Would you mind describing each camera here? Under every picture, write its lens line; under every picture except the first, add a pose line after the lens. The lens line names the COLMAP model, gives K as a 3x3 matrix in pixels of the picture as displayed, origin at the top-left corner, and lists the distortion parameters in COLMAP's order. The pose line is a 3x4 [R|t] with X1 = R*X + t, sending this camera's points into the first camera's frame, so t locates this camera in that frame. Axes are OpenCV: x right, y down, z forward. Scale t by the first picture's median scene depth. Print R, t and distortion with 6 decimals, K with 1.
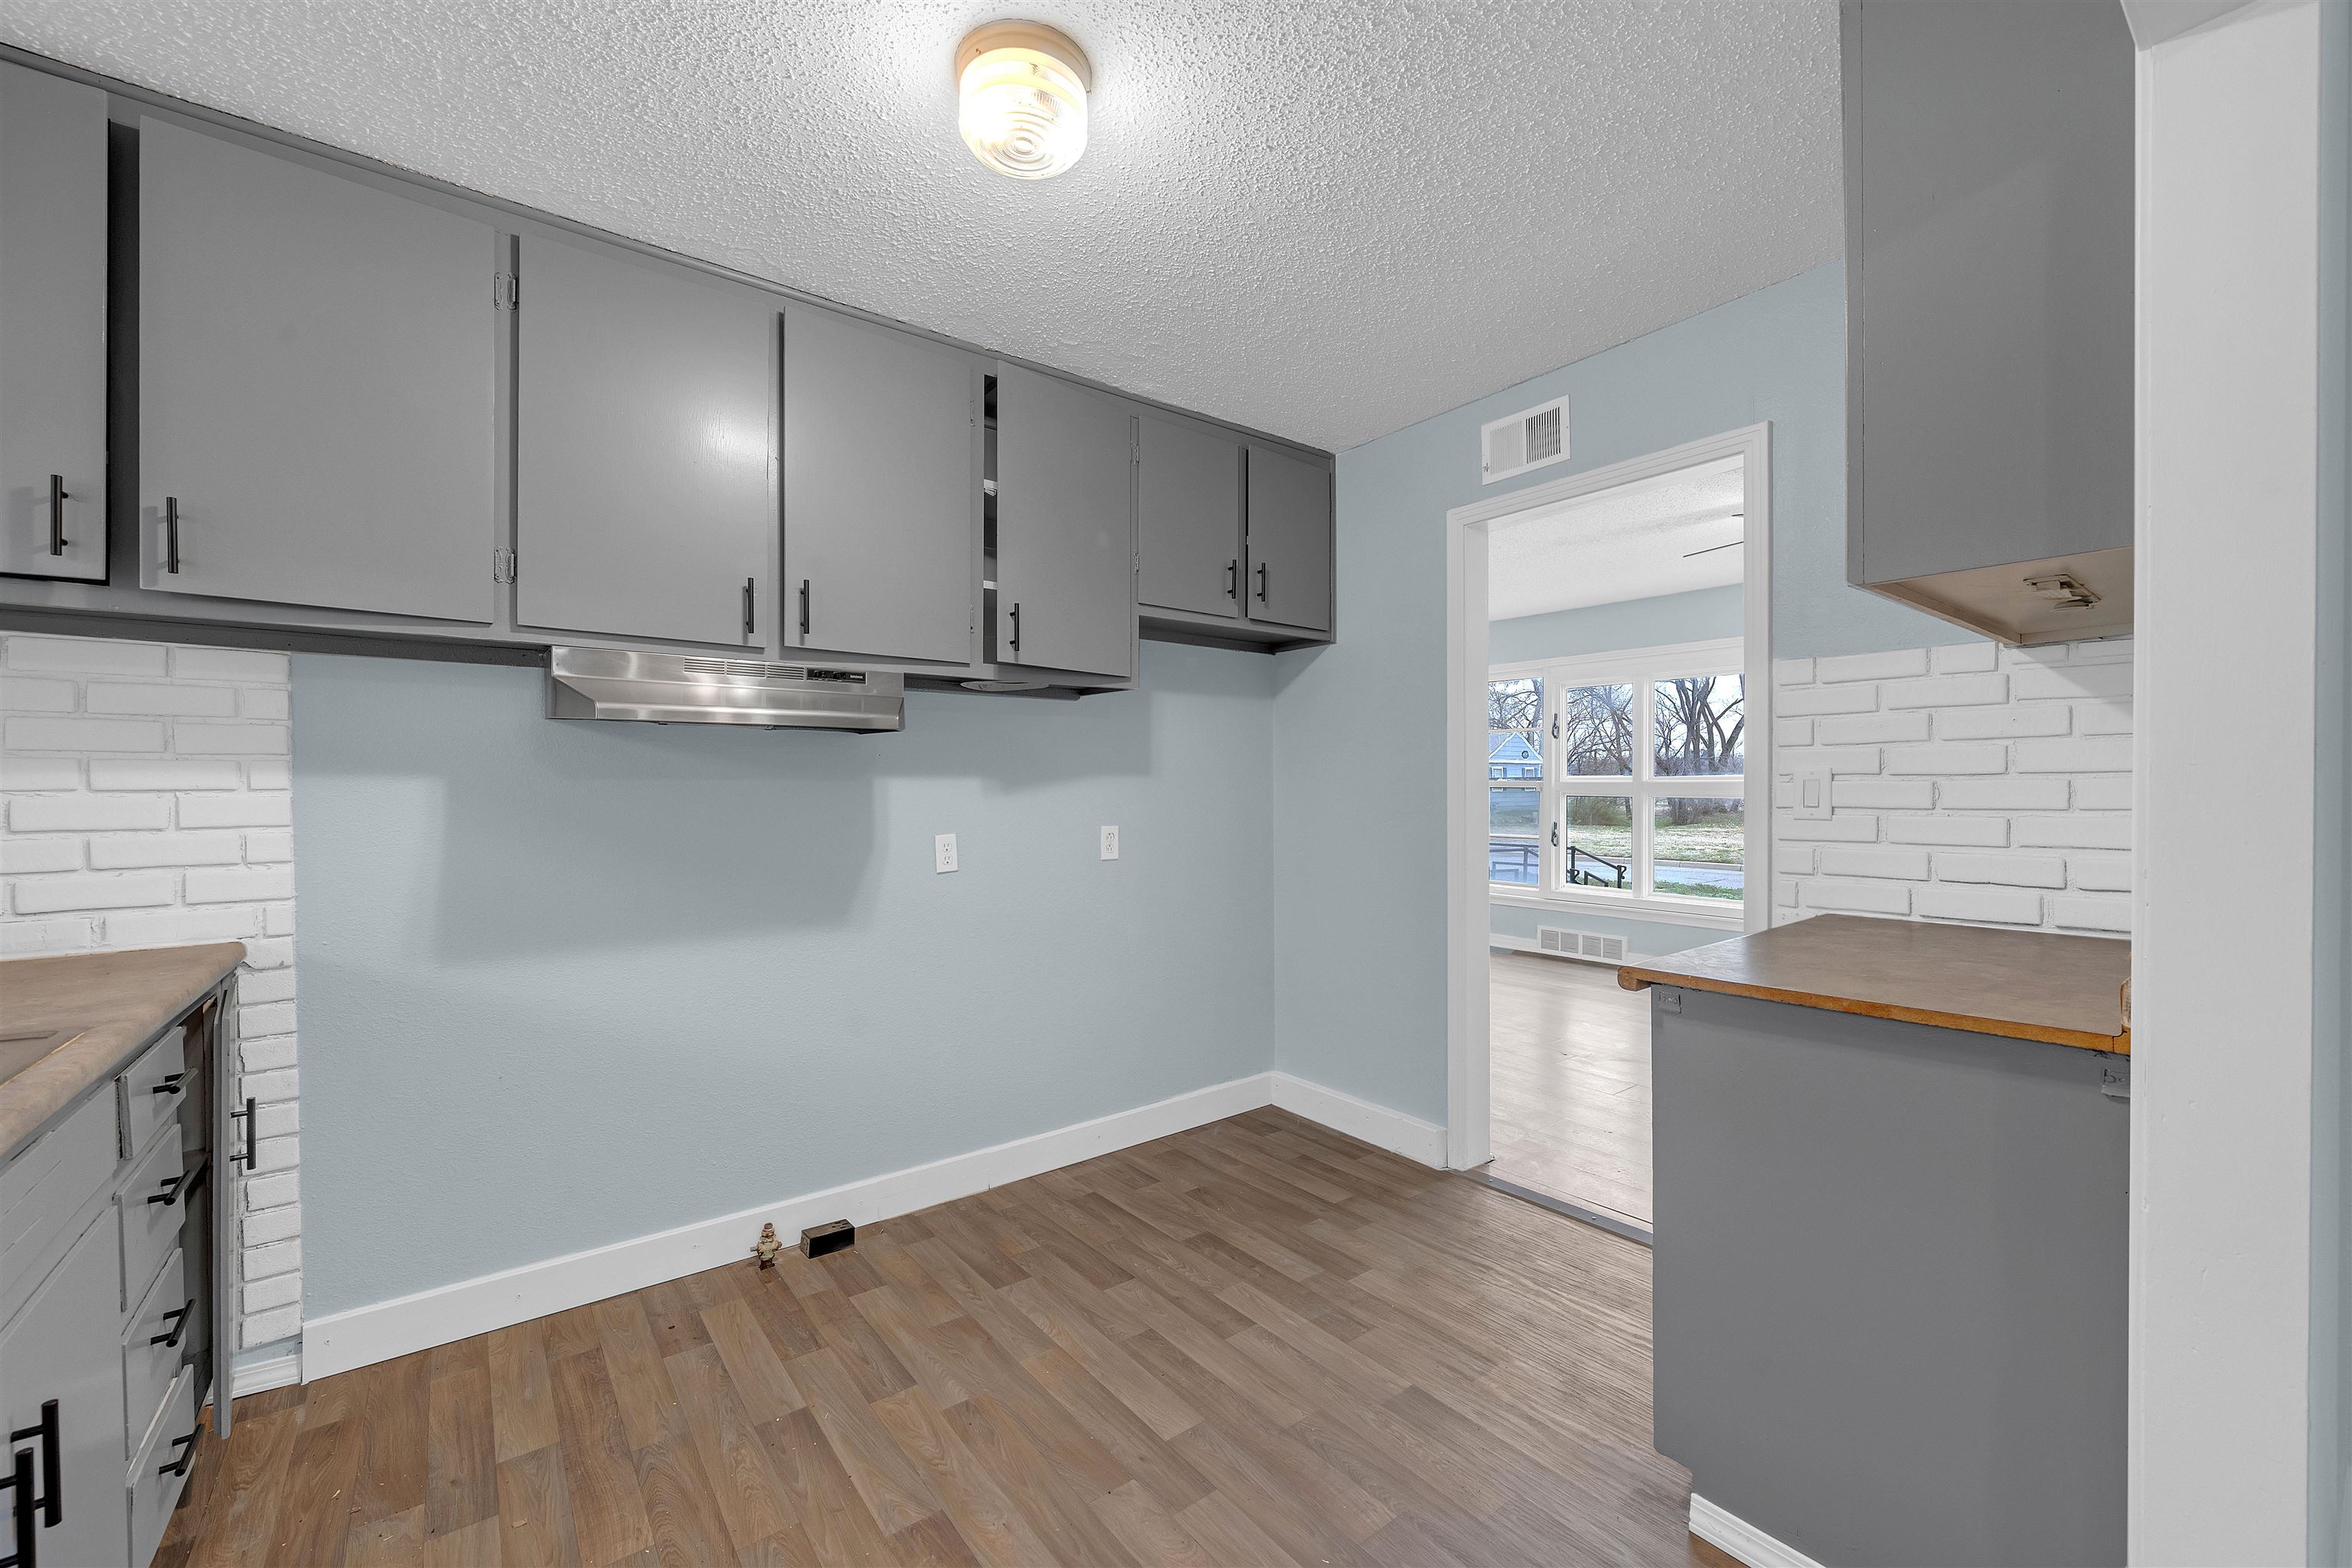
lens RADIAL K [[942.7, 0, 1176.0], [0, 942.7, 801.0], [0, 0, 1]] dist [-0.000473, -0.000071]
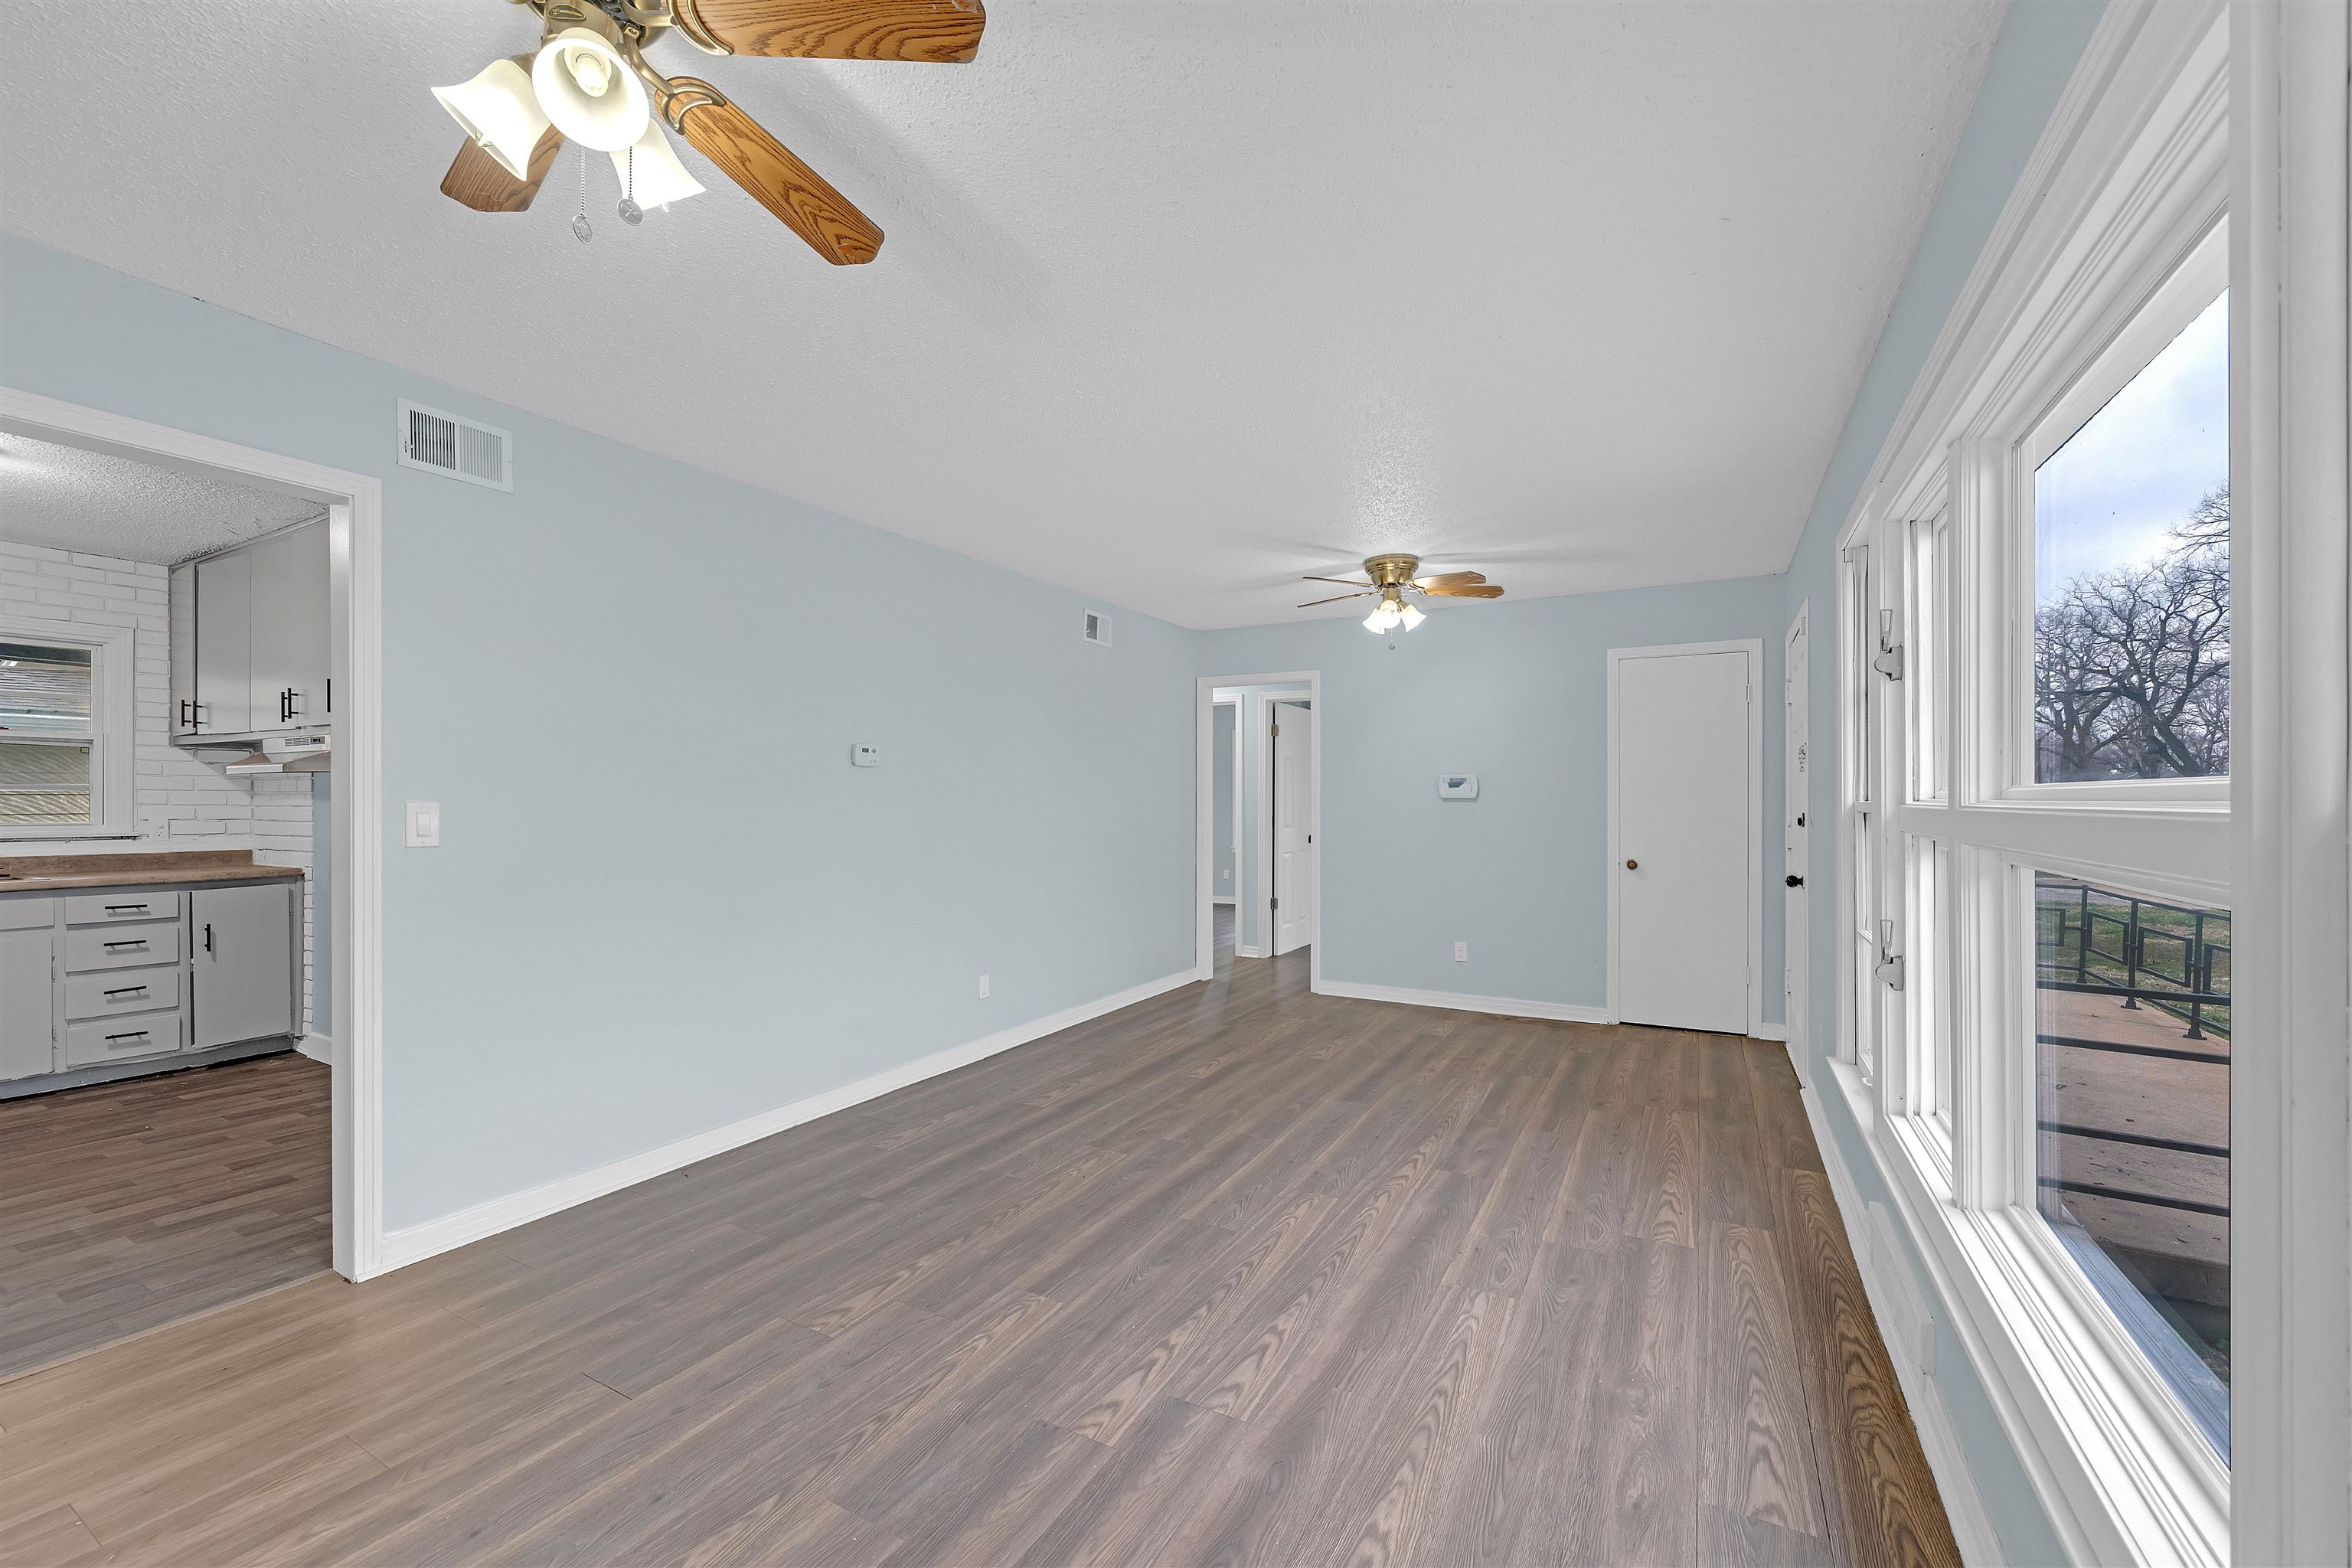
lens RADIAL K [[942.7, 0, 1157.3], [0, 942.7, 806.6], [0, 0, 1]] dist [-0.000473, -0.000071]
pose [[0.387930, 0.006184, -0.921668, 2.141603], [-0.018143, 0.999835, -0.000928, -0.049254], [0.921510, 0.017082, 0.387978, 2.106484]]
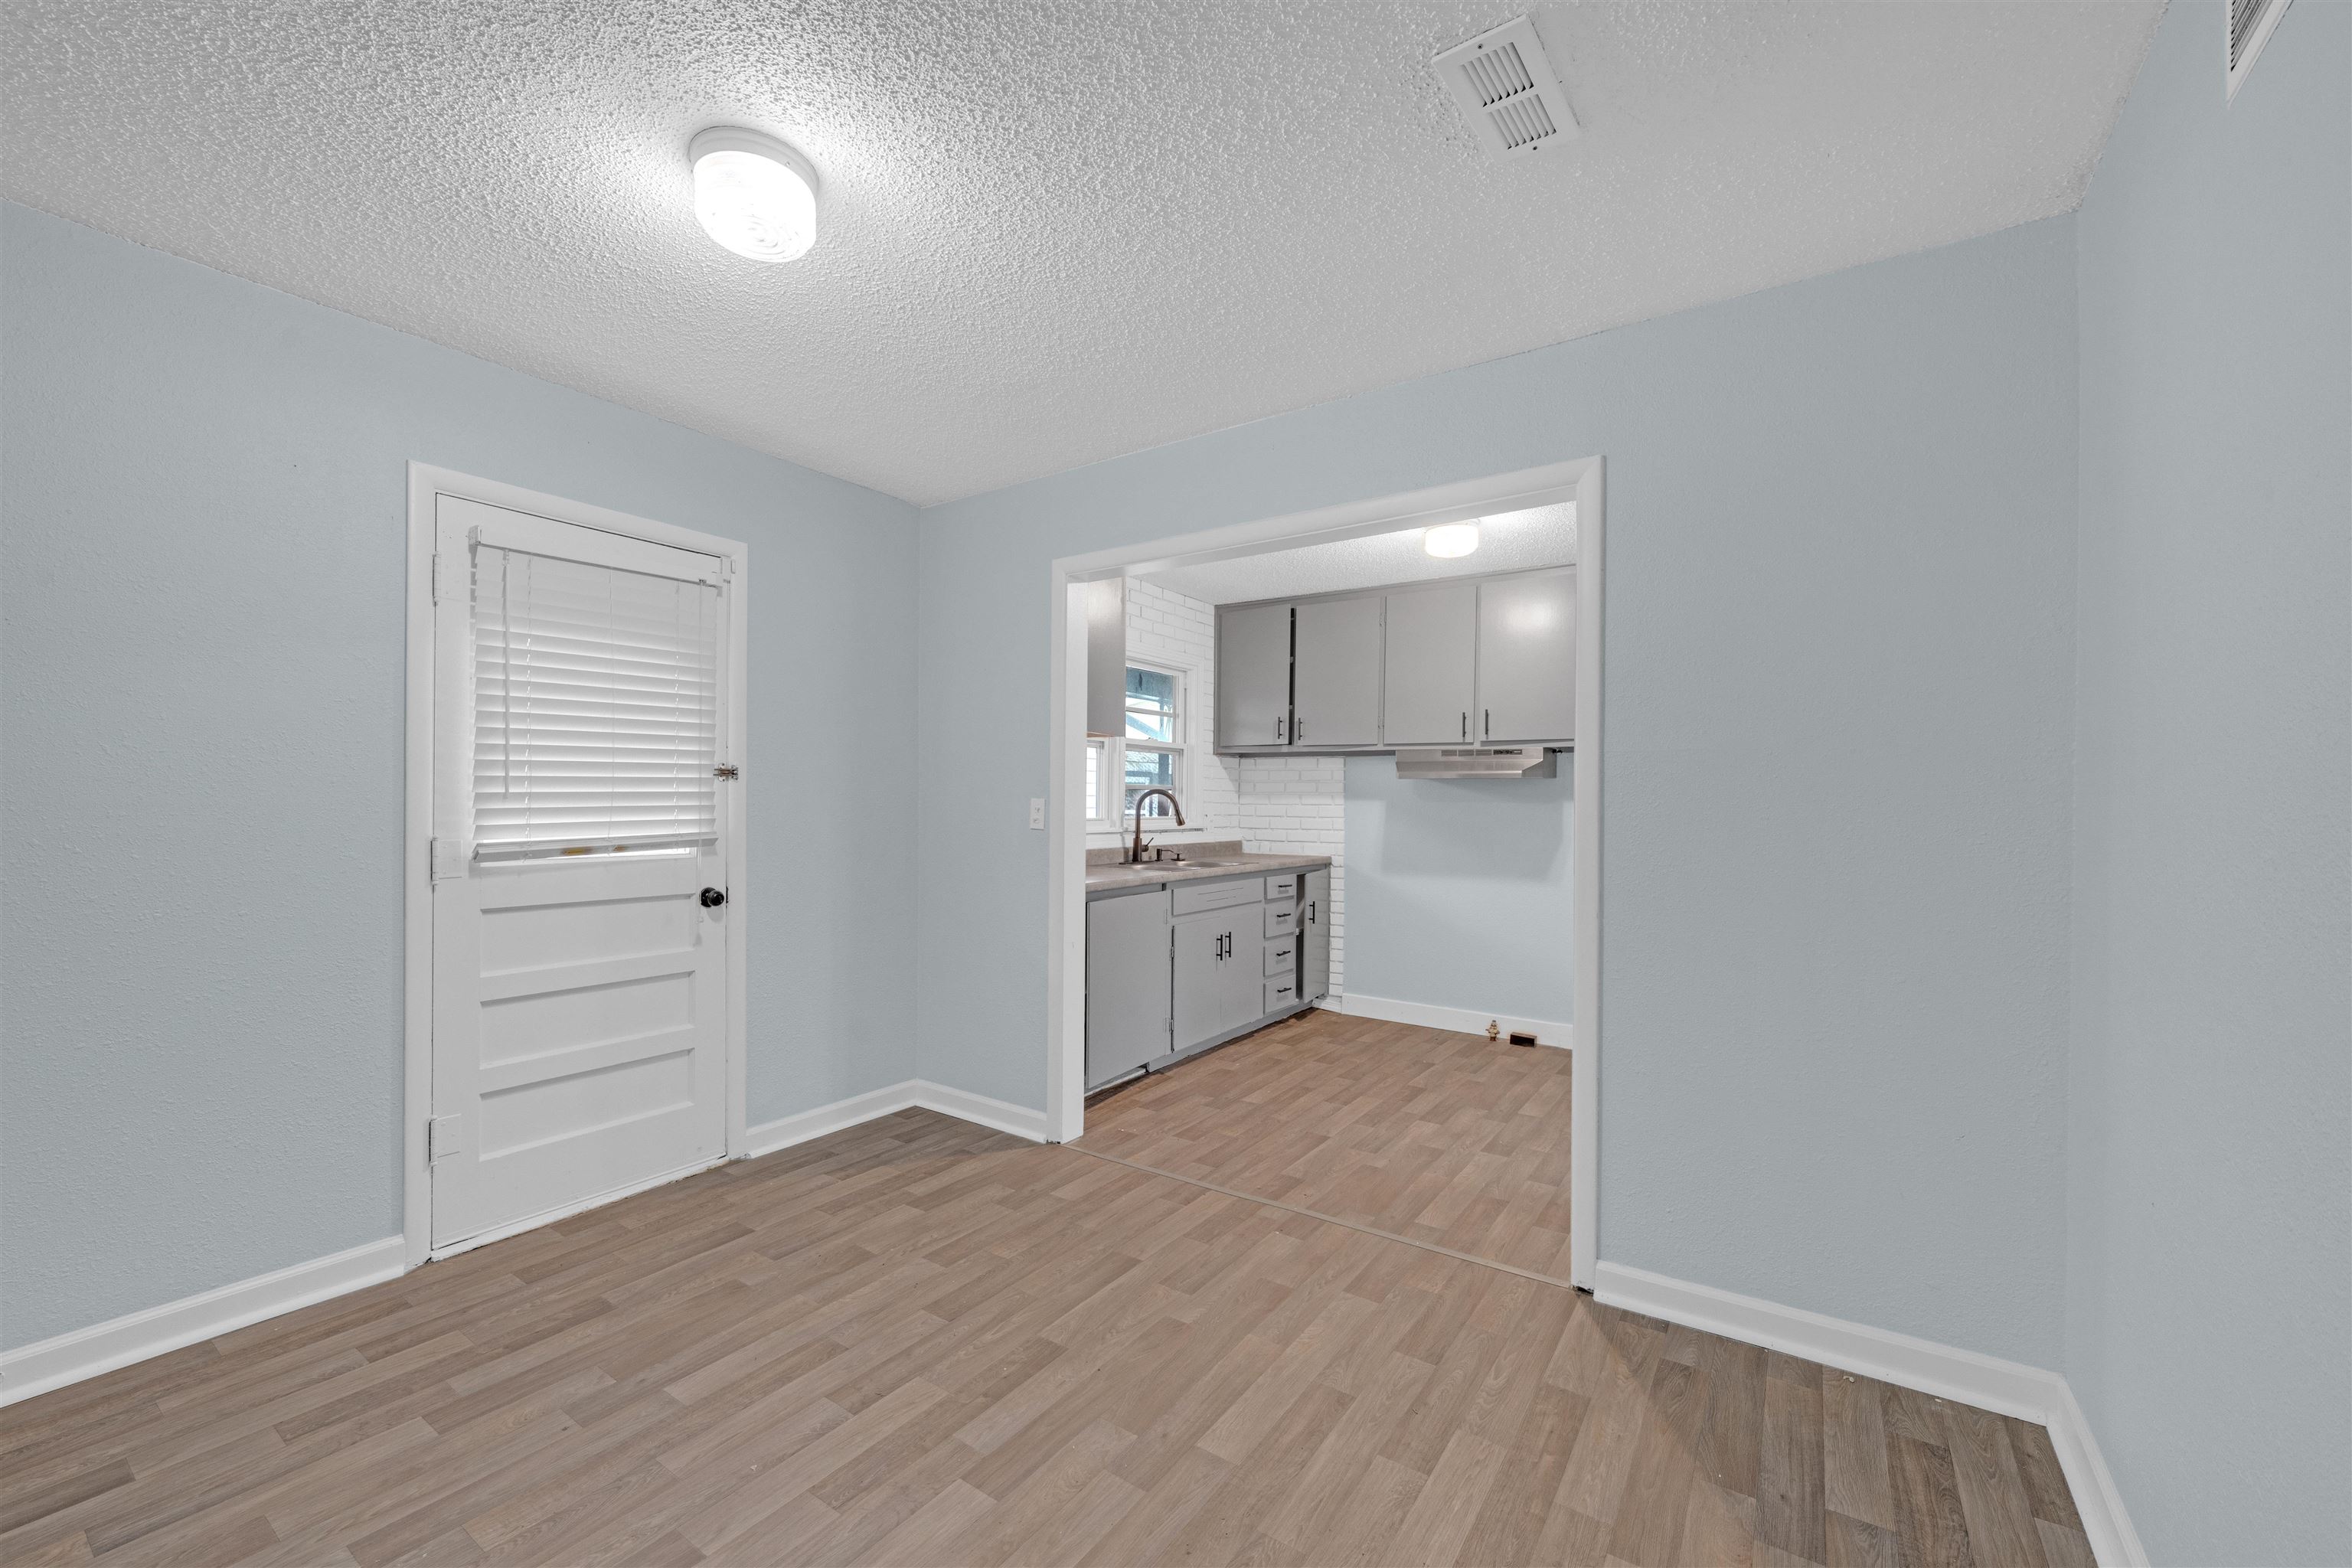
lens RADIAL K [[942.7, 0, 1157.6], [0, 942.7, 800.2], [0, 0, 1]] dist [-0.000473, -0.000071]
pose [[0.302078, 0.006046, -0.953264, 1.669385], [-0.023656, 0.999719, -0.001156, -0.009930], [0.952990, 0.022899, 0.302136, -0.417359]]
